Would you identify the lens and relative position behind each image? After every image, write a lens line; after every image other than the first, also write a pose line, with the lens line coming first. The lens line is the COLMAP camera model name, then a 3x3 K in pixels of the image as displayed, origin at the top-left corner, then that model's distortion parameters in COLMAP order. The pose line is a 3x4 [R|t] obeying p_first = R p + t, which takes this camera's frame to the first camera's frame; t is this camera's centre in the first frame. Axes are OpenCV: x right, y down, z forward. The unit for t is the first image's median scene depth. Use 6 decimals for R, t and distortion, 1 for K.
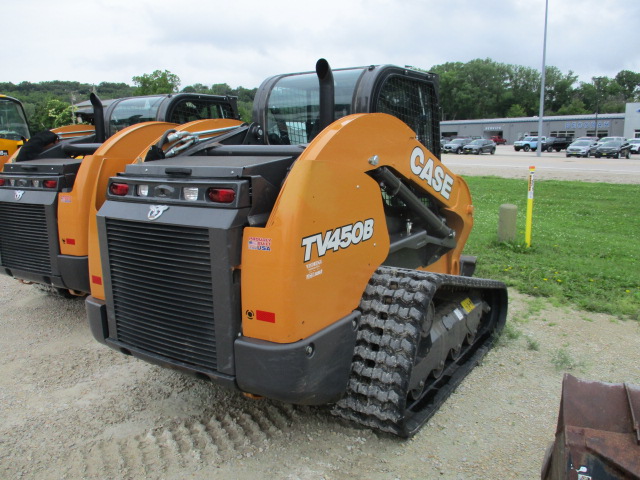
lens RADIAL K [[530.2, 0, 314.5], [0, 530.2, 241.1], [0, 0, 1]] dist [-0.029890, 0.003208]
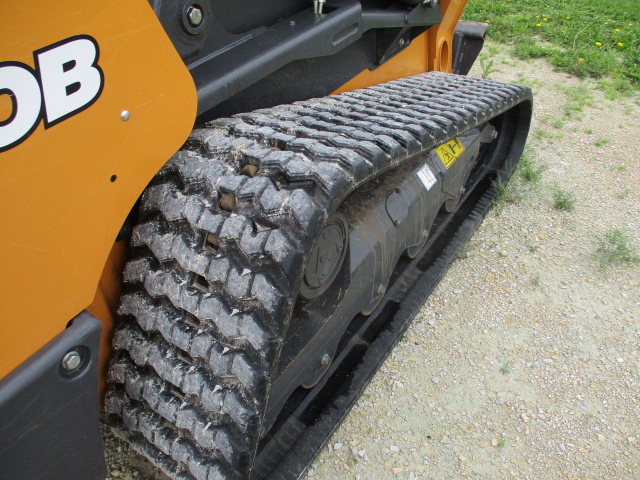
lens RADIAL K [[531.6, 0, 320.0], [0, 531.6, 240.0], [0, 0, 1]] dist [-0.016181, -0.005839]
pose [[0.998671, -0.037953, -0.034854, 0.205896], [0.049922, 0.880238, 0.471899, -0.062420], [0.012769, -0.473012, 0.880963, 0.574981]]
